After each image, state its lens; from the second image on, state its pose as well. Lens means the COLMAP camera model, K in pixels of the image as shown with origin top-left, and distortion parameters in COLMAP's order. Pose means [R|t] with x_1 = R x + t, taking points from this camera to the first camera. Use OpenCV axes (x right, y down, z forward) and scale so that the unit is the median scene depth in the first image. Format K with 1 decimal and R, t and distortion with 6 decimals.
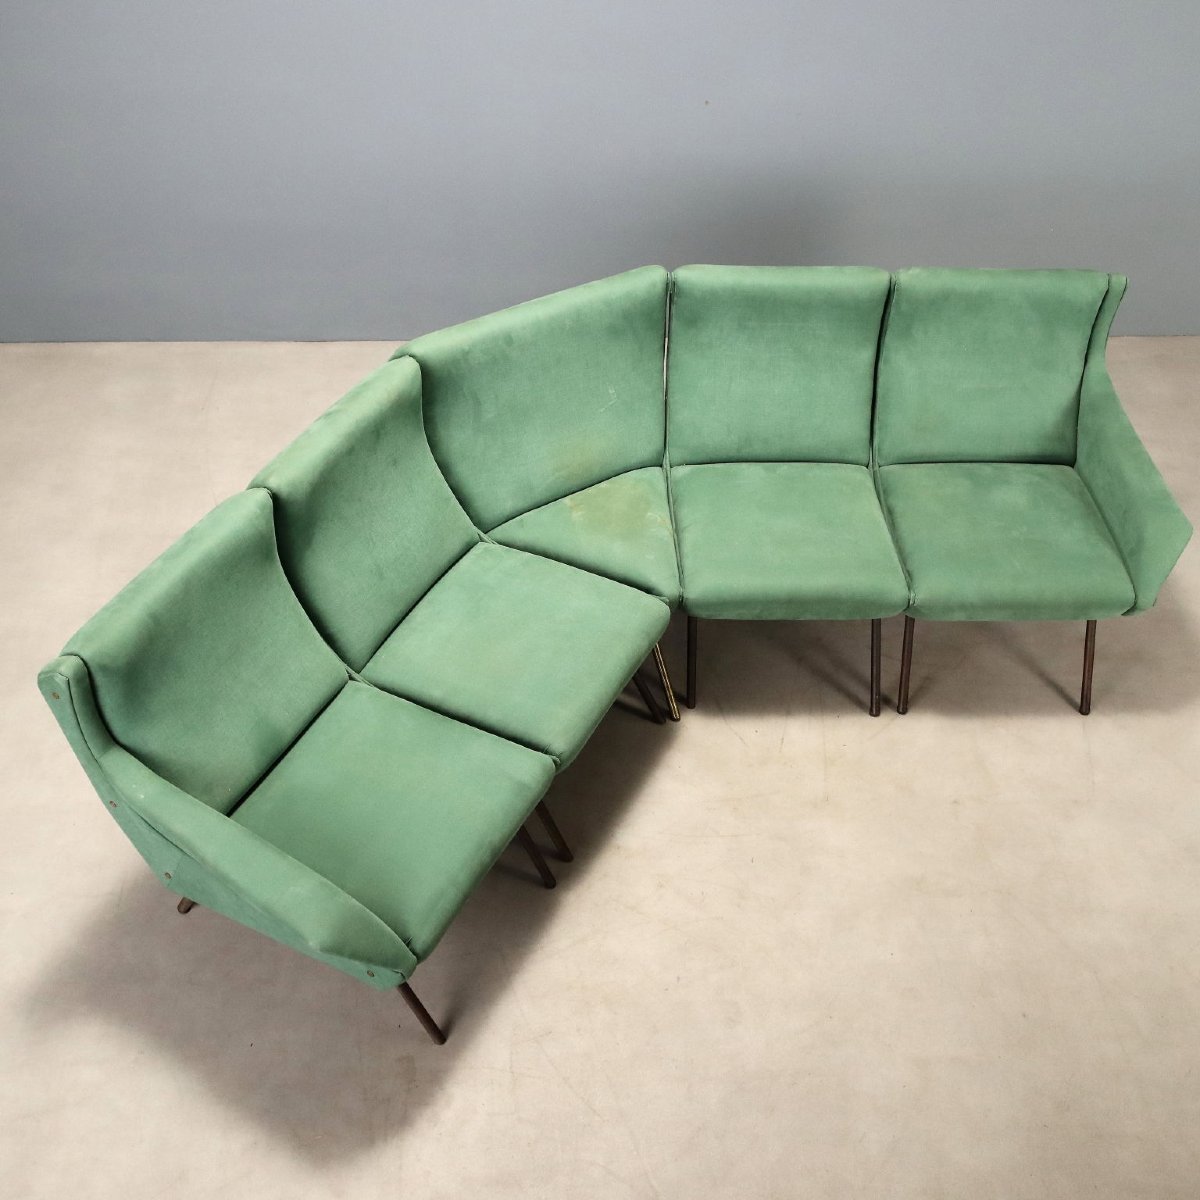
lens RADIAL K [[1444.3, 0, 599.5], [0, 1444.3, 595.4], [0, 0, 1]] dist [-0.009401, 0.000000]
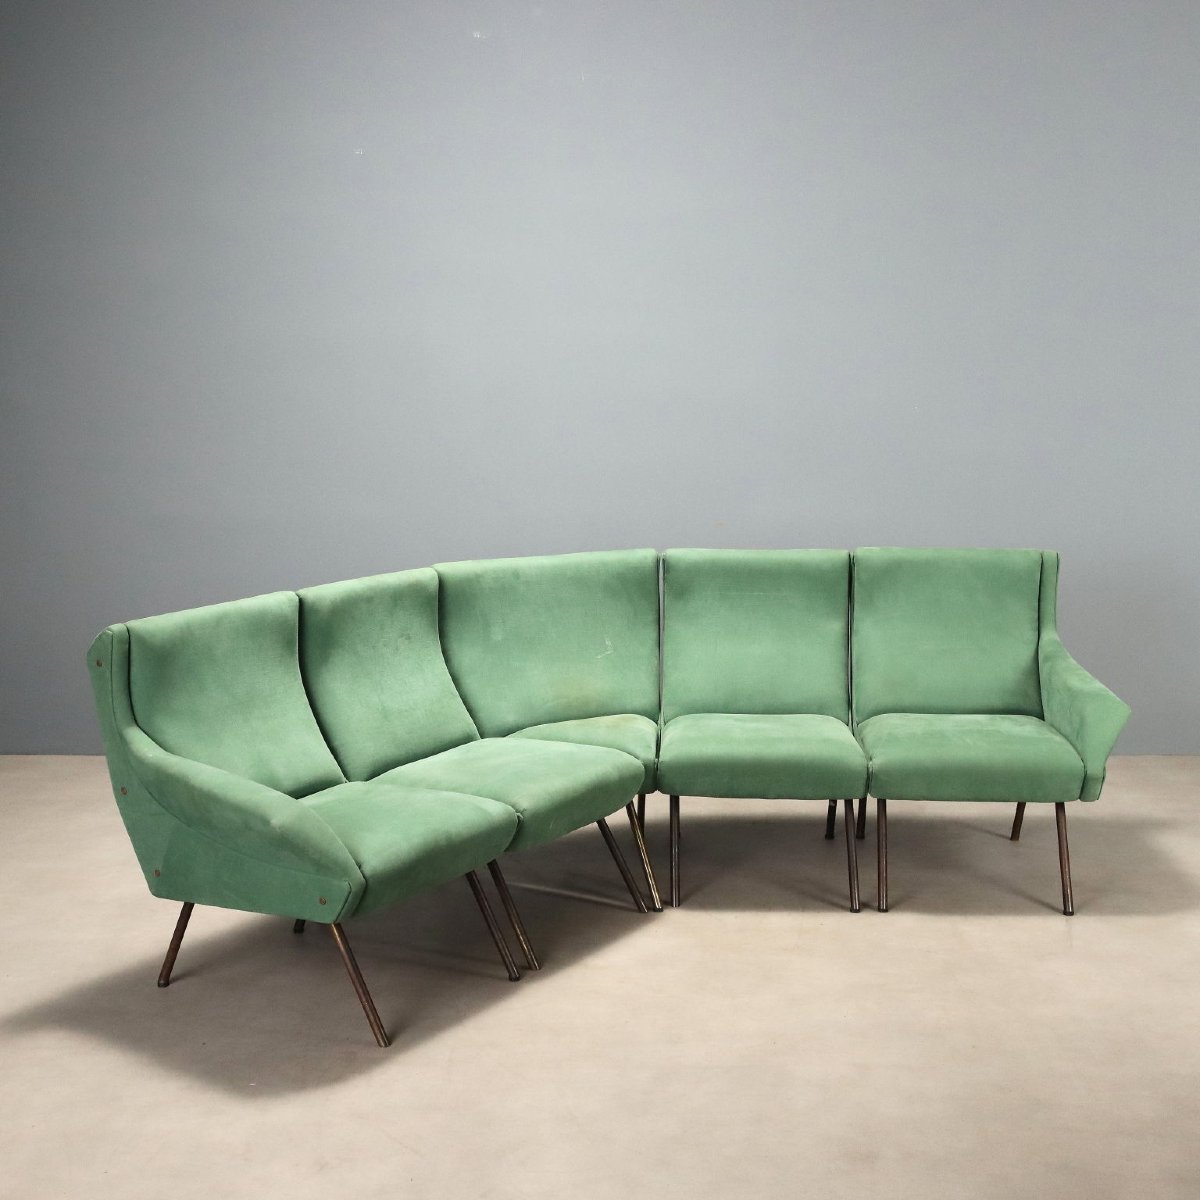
lens RADIAL K [[1690.8, 0, 592.0], [0, 1690.8, 606.3], [0, 0, 1]] dist [-0.023053, 0.000000]
pose [[0.994338, -0.017332, -0.104838, 0.136883], [-0.045378, 0.822858, -0.566432, 0.596726], [0.096084, 0.567983, 0.817413, -0.112779]]
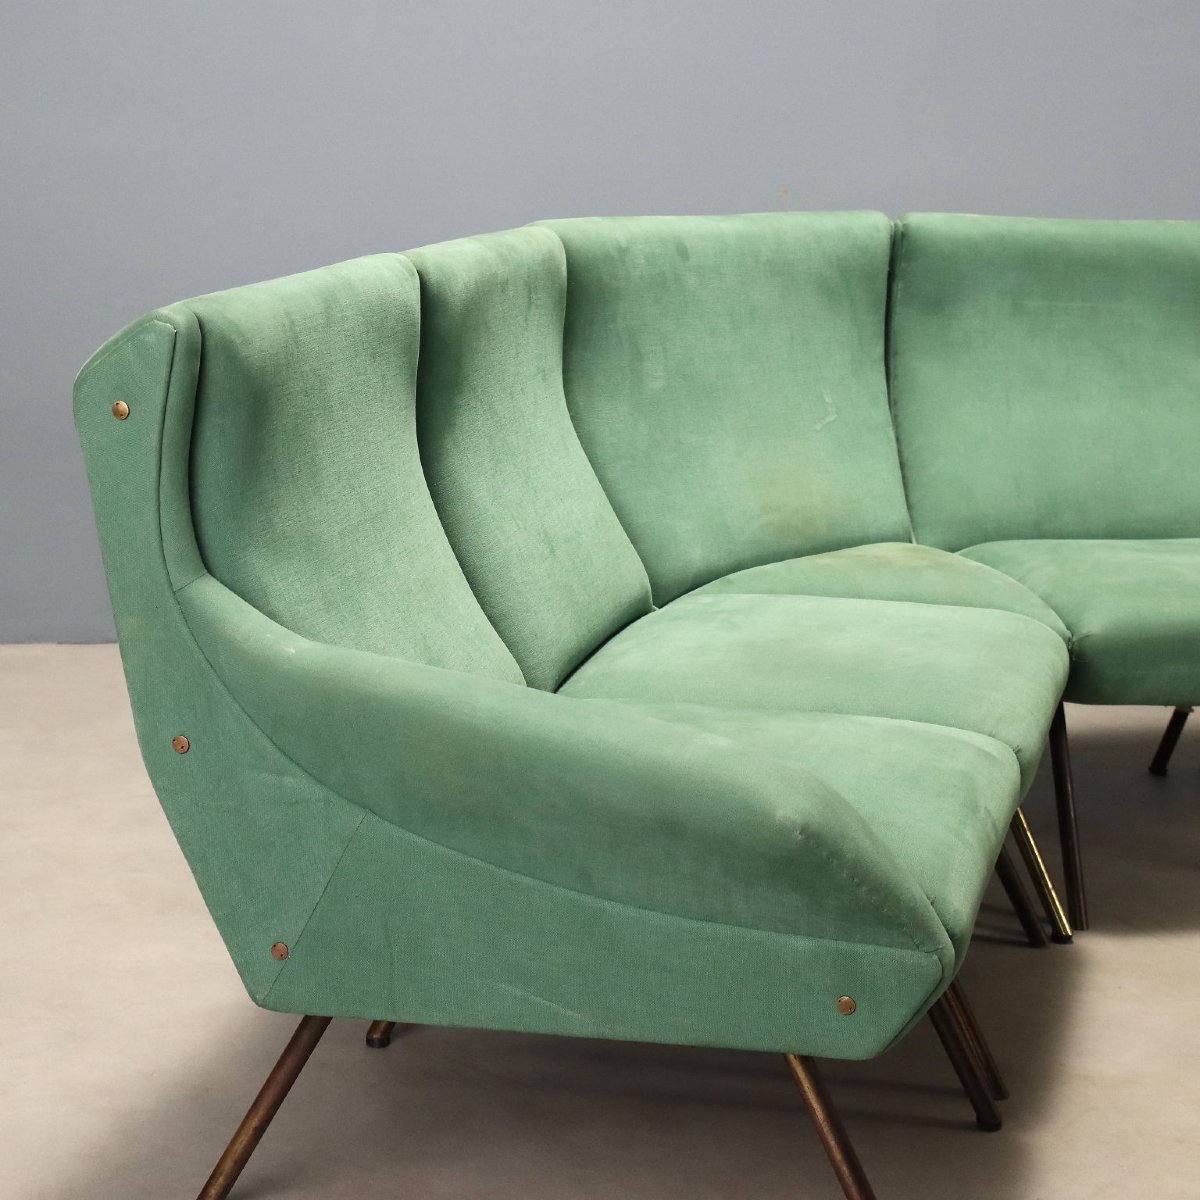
lens RADIAL K [[2429.0, 0, 600.4], [0, 2429.0, 603.4], [0, 0, 1]] dist [0.077008, 0.000000]
pose [[0.974734, -0.030044, 0.221337, -0.291661], [0.136788, 0.863659, -0.485161, 0.377054], [-0.176584, 0.503180, 0.845948, 0.254934]]
